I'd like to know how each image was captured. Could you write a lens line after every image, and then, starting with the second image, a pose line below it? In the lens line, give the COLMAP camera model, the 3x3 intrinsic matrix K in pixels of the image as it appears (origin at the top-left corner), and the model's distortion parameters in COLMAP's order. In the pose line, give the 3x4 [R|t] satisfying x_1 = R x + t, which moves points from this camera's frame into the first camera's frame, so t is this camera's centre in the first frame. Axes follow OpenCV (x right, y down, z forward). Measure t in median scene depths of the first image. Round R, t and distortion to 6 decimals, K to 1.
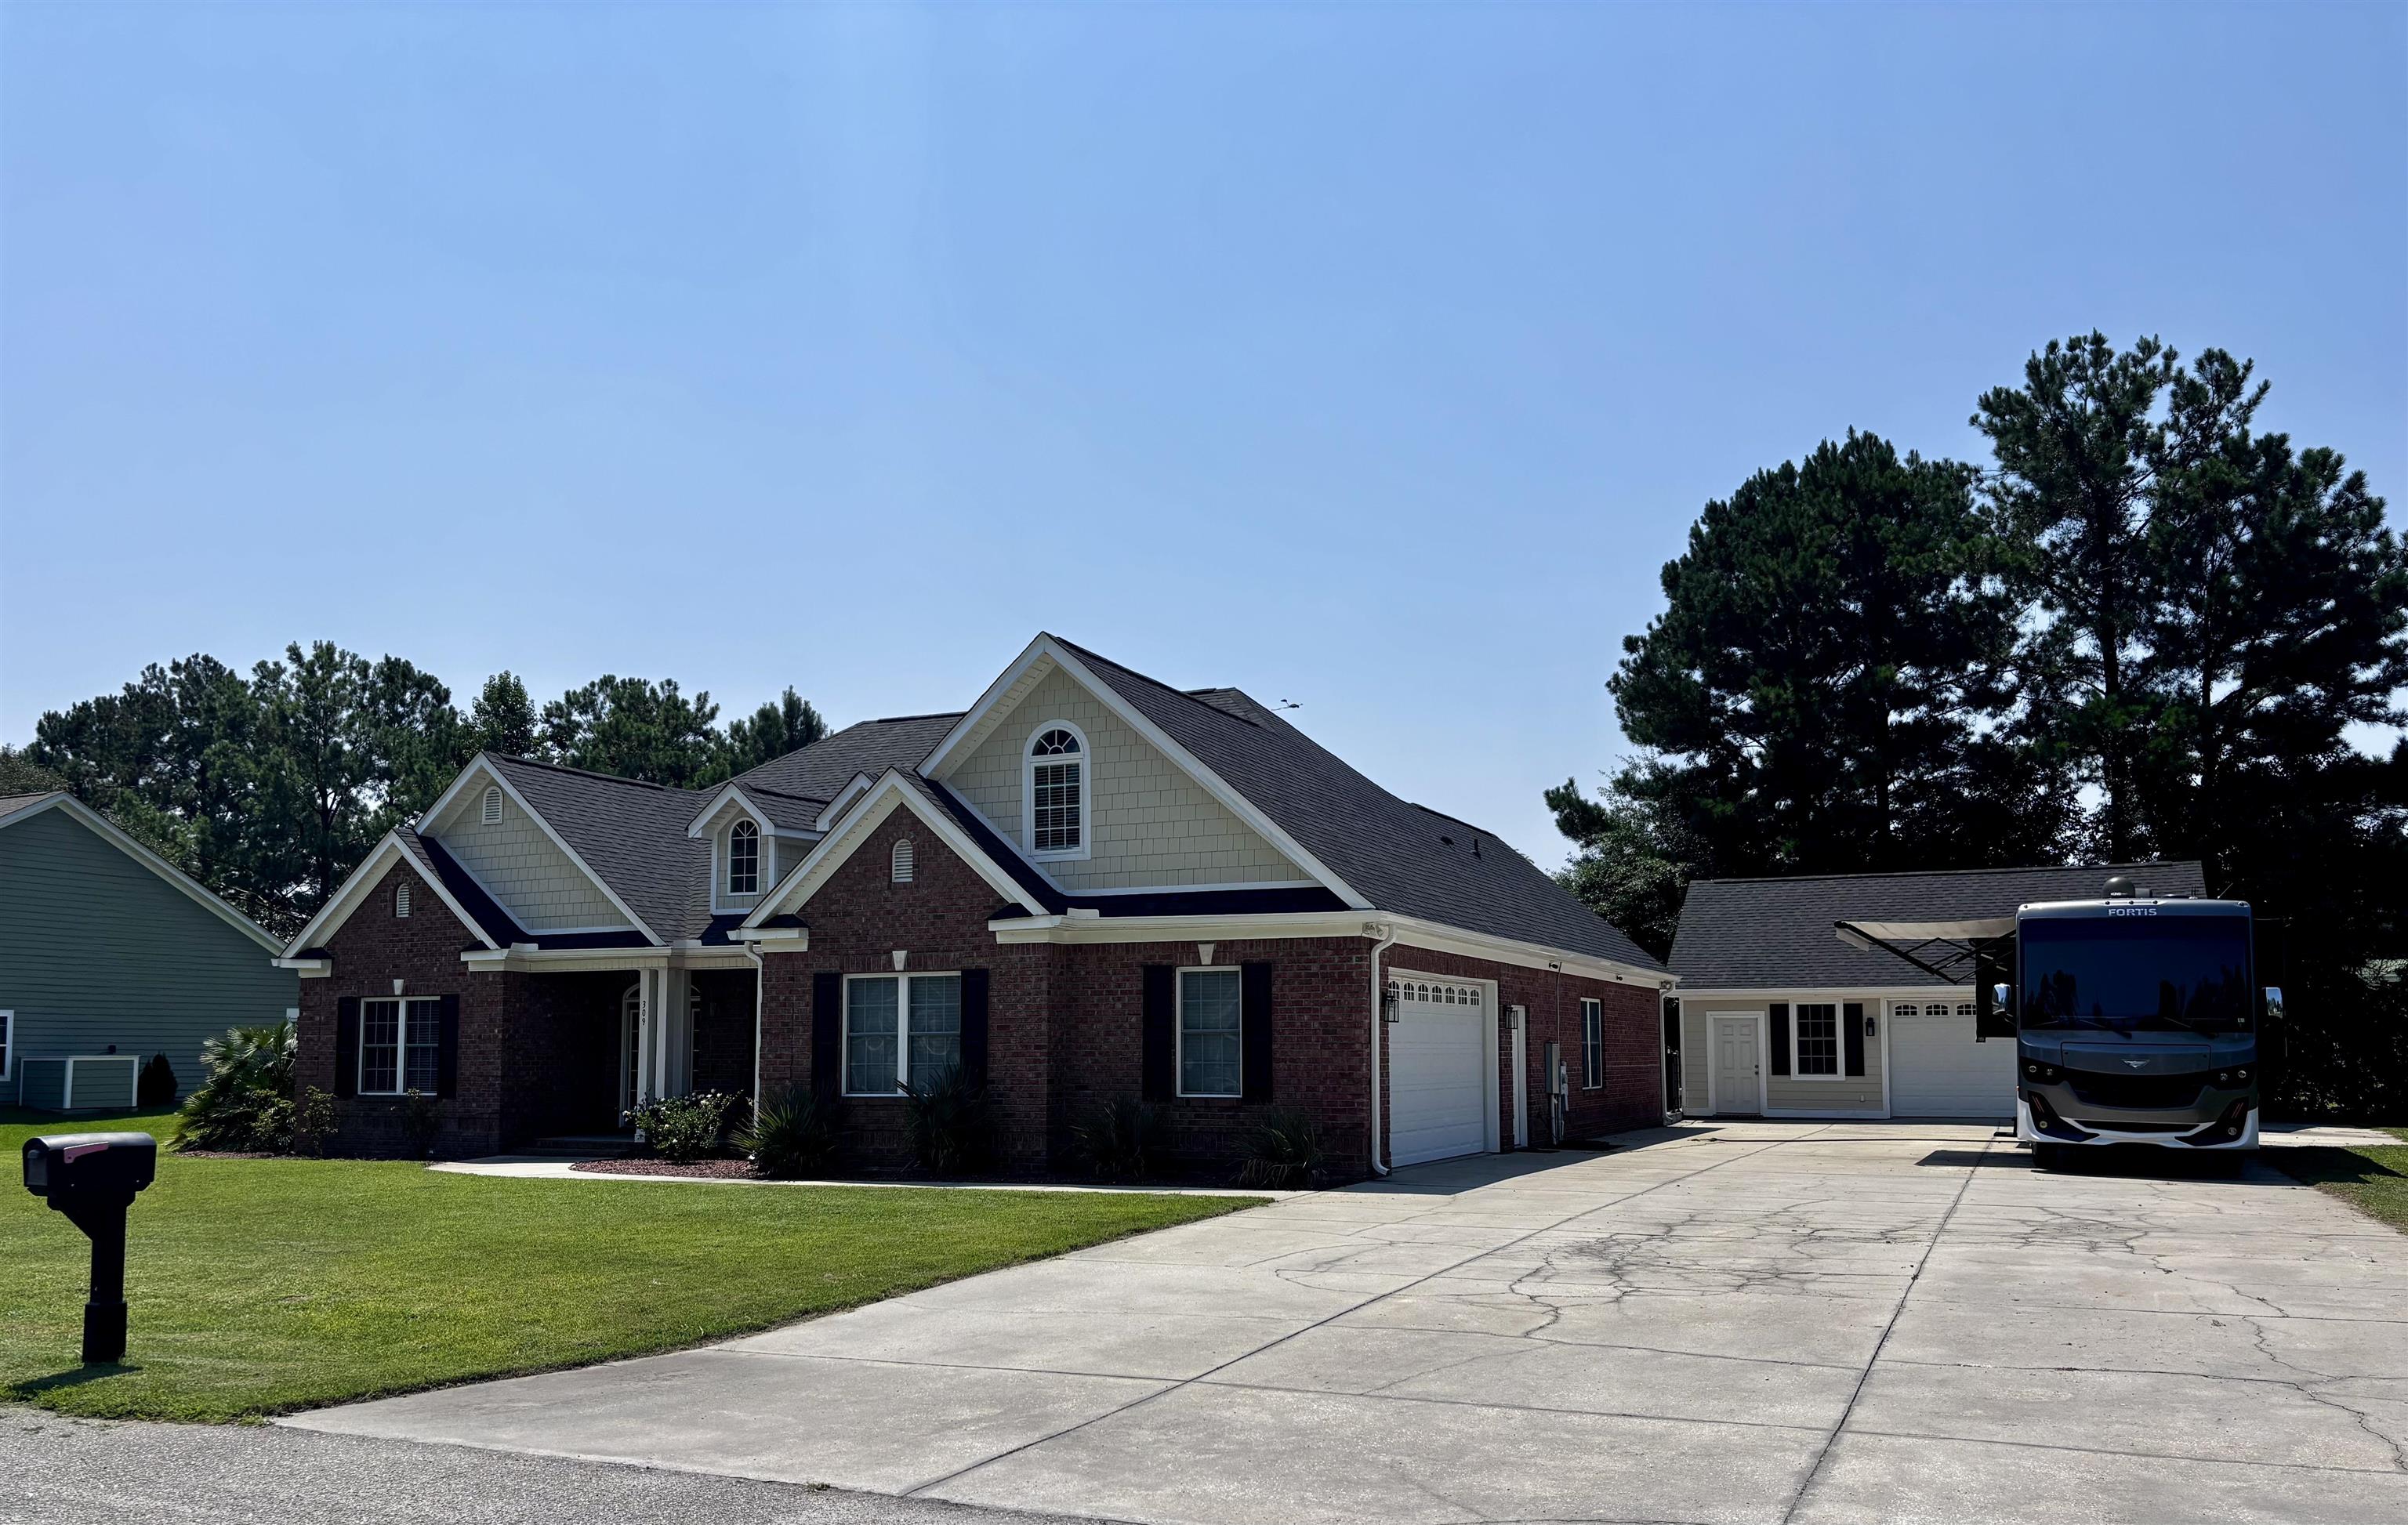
lens RADIAL K [[1774.8, 0, 1208.9], [0, 1774.8, 891.5], [0, 0, 1]] dist [0.076756, -0.001586]
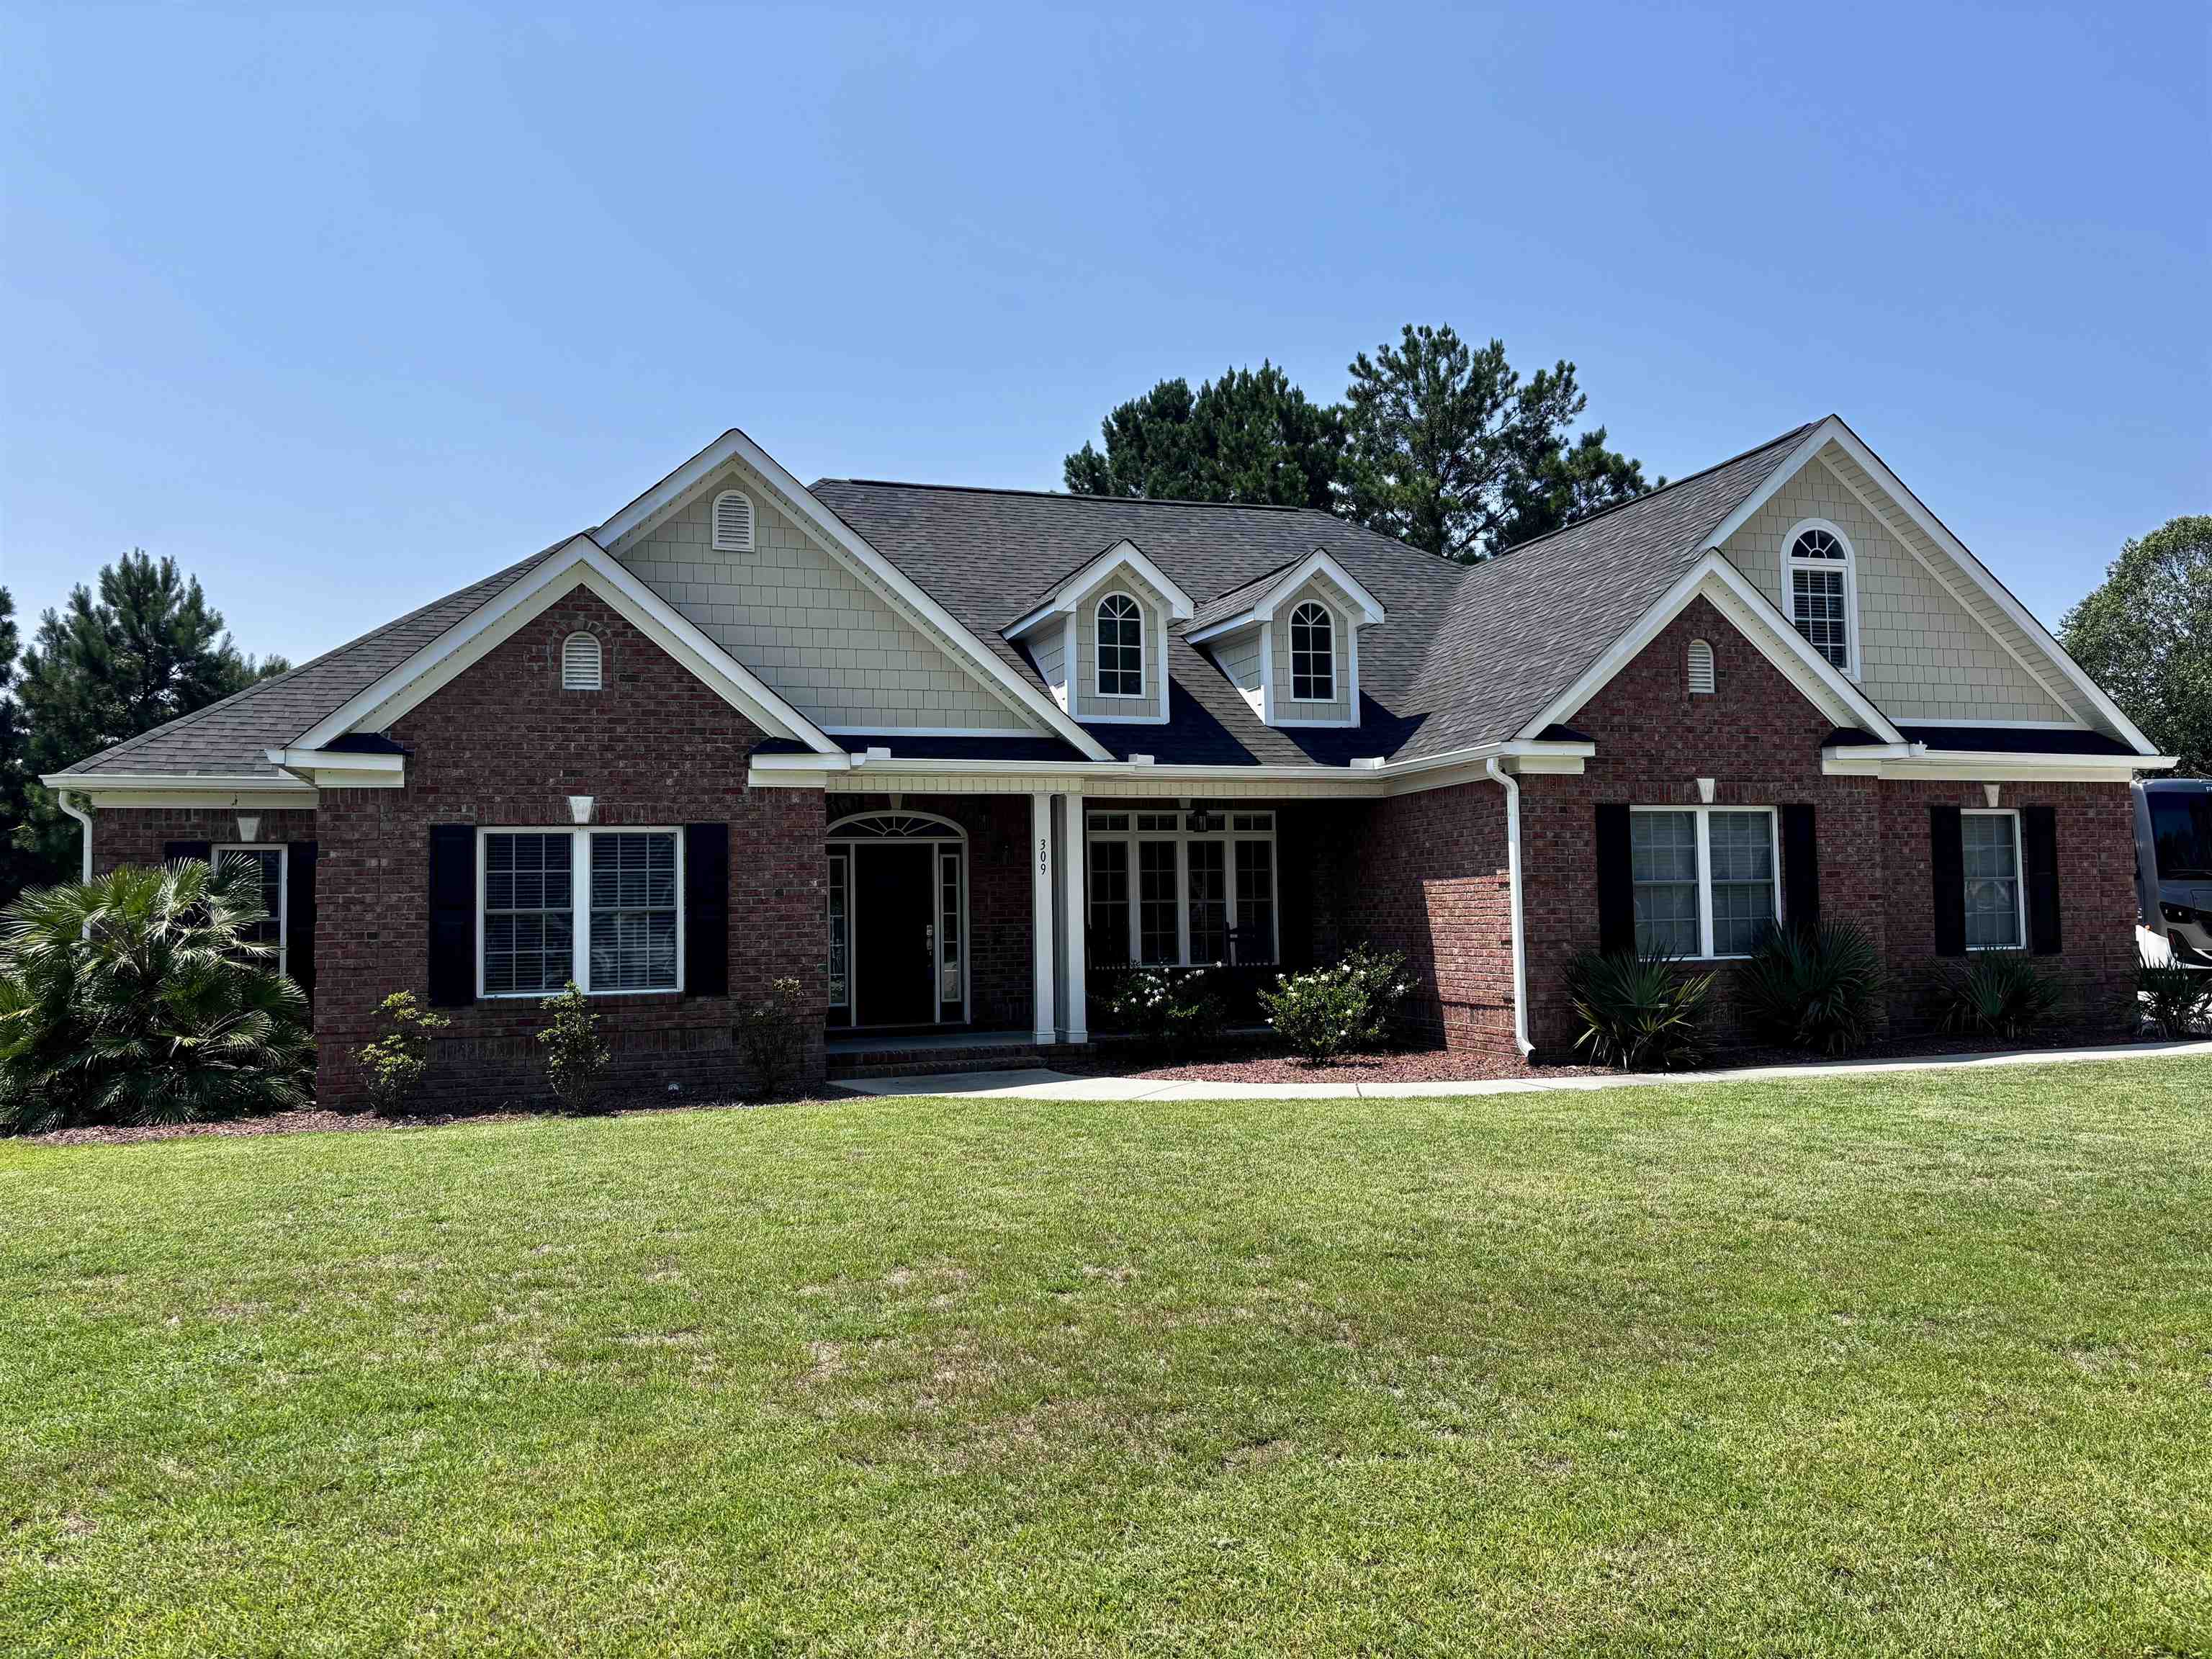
lens RADIAL K [[1663.3, 0, 1114.8], [0, 1663.3, 828.5], [0, 0, 1]] dist [0.081229, -0.128981]
pose [[0.737240, 0.027778, 0.675060, -0.878067], [-0.041082, 0.999149, 0.003753, 0.063960], [-0.674381, -0.030499, 0.737754, 0.622884]]
